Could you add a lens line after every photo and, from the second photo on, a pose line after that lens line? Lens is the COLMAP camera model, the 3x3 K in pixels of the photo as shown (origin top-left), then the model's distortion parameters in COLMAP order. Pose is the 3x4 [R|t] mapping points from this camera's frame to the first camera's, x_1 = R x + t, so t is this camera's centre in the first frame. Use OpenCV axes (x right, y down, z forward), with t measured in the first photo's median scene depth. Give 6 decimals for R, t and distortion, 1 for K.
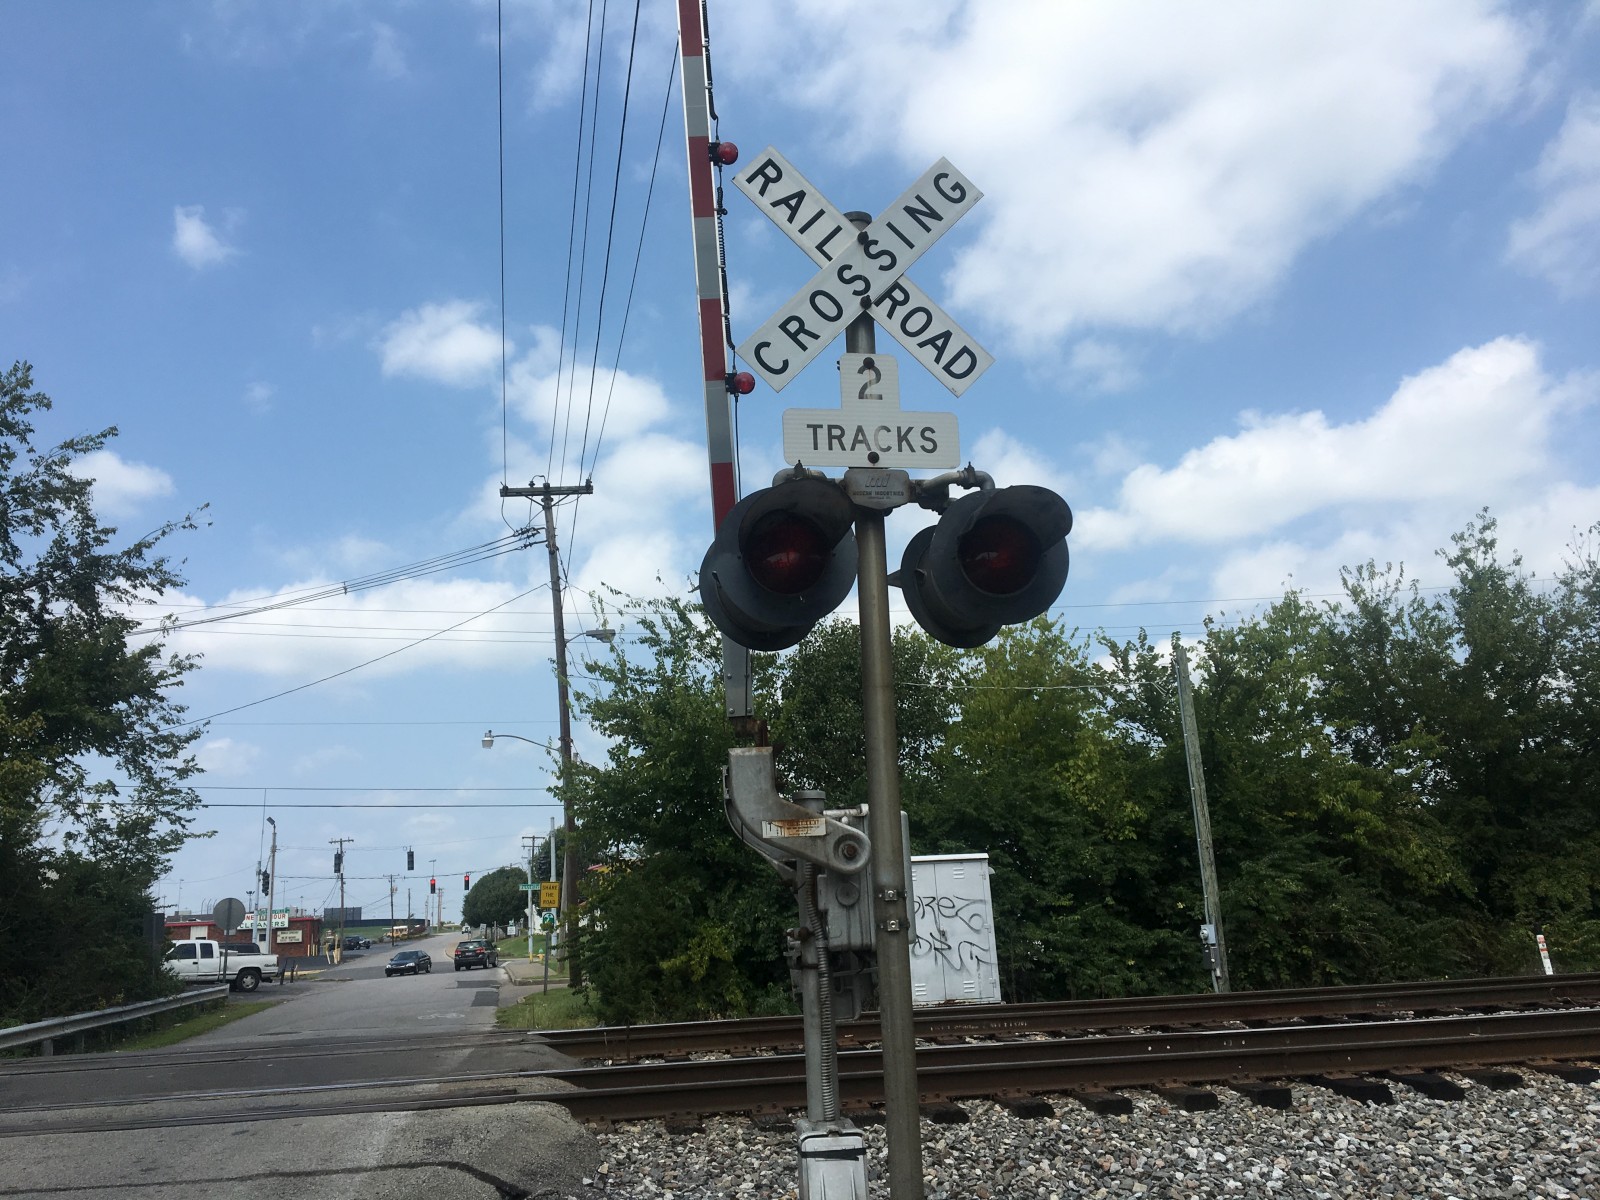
lens RADIAL K [[1358.9, 0, 785.6], [0, 1358.9, 601.3], [0, 0, 1]] dist [0.110715, -0.176697]
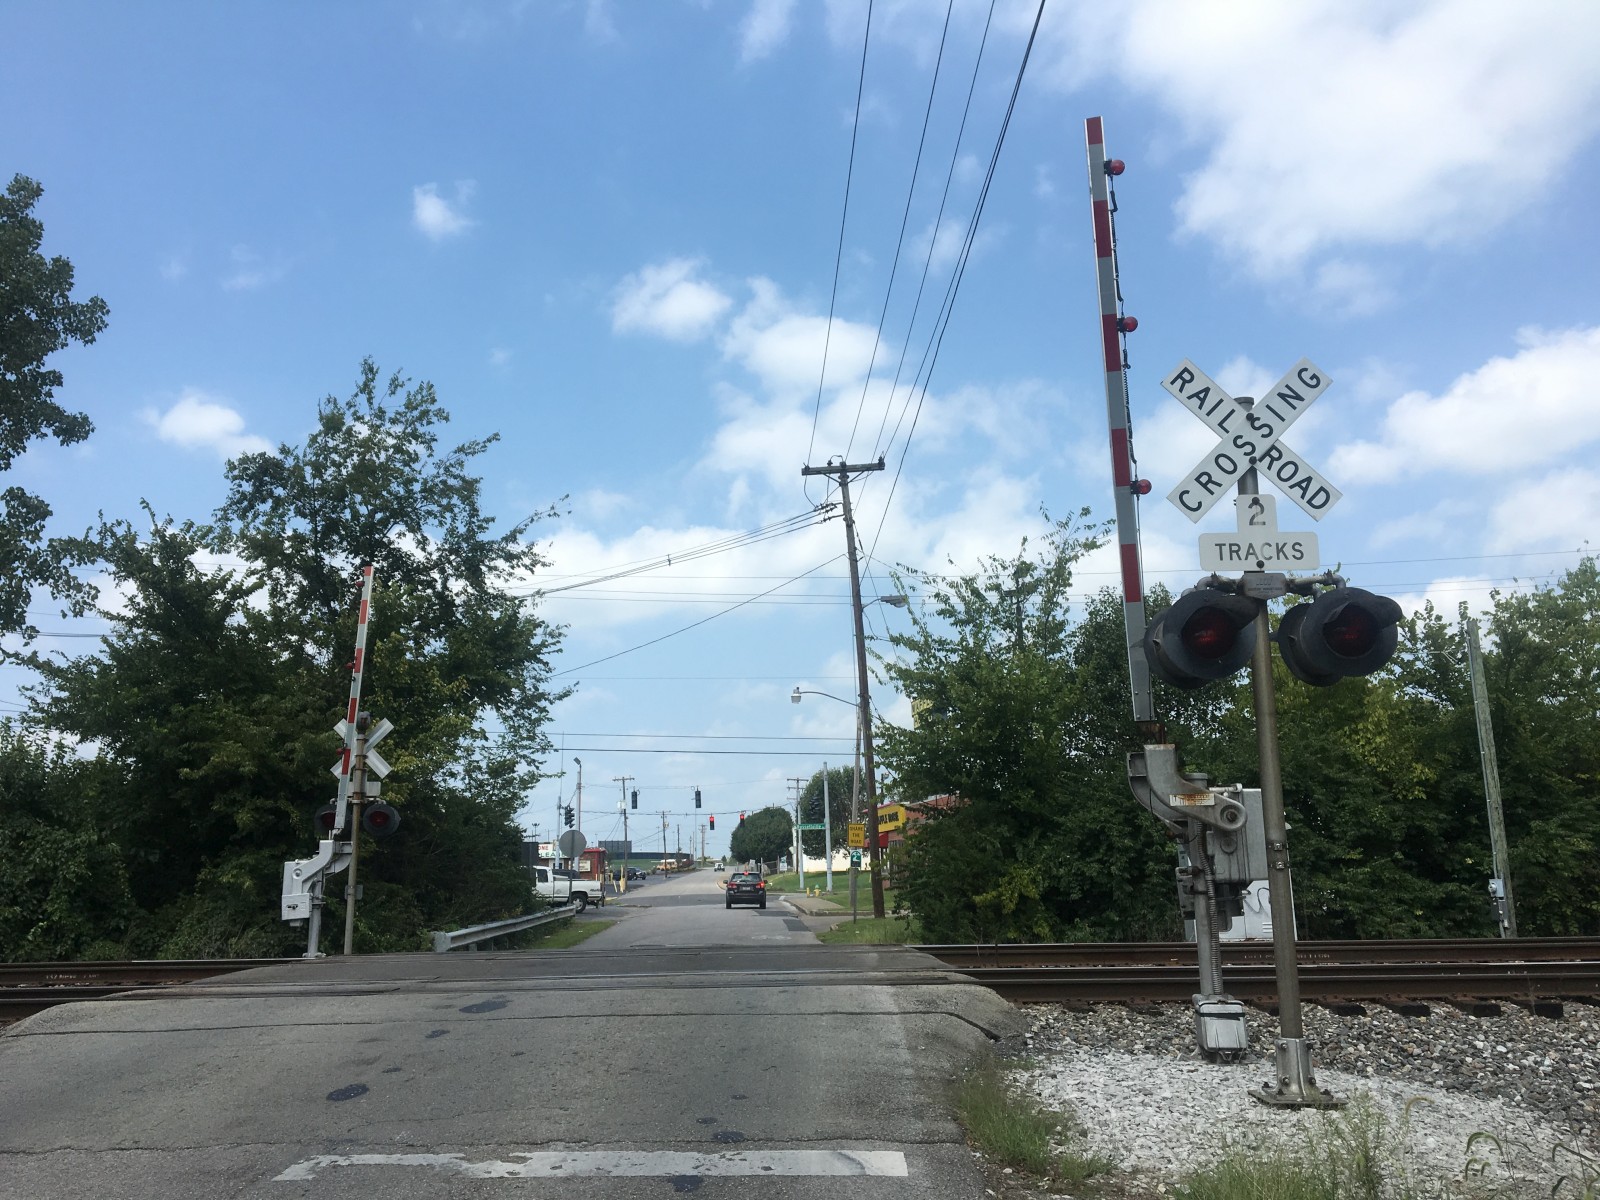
lens RADIAL K [[1365.0, 0, 782.9], [0, 1365.0, 601.5], [0, 0, 1]] dist [0.070552, -0.103855]
pose [[0.983620, -0.007552, -0.180098, -0.041259], [0.014851, 0.999121, 0.039210, -0.029297], [0.179643, -0.041242, 0.982867, -0.138184]]
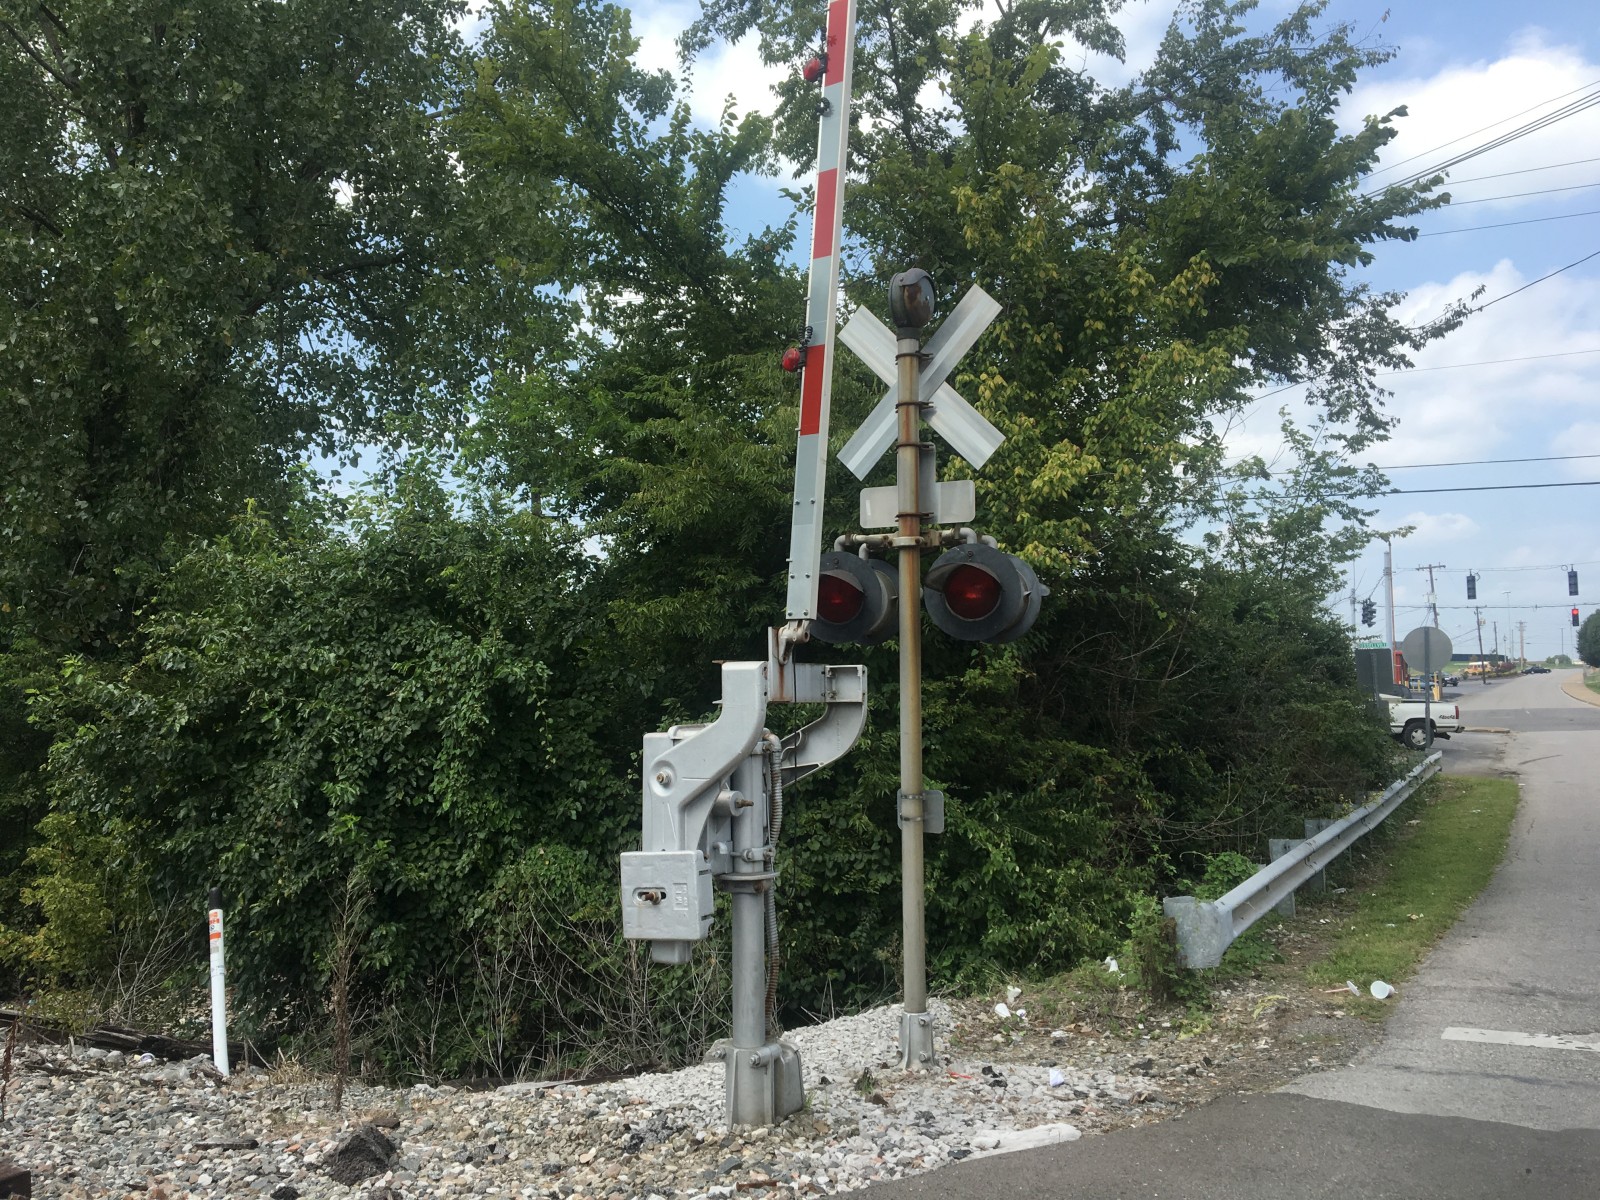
lens RADIAL K [[1365.0, 0, 782.9], [0, 1365.0, 601.5], [0, 0, 1]] dist [0.070552, -0.103855]
pose [[0.751261, -0.003738, -0.659995, -0.324520], [0.129292, 0.981442, 0.141613, 0.109633], [0.647217, -0.191720, 0.737803, 0.497523]]
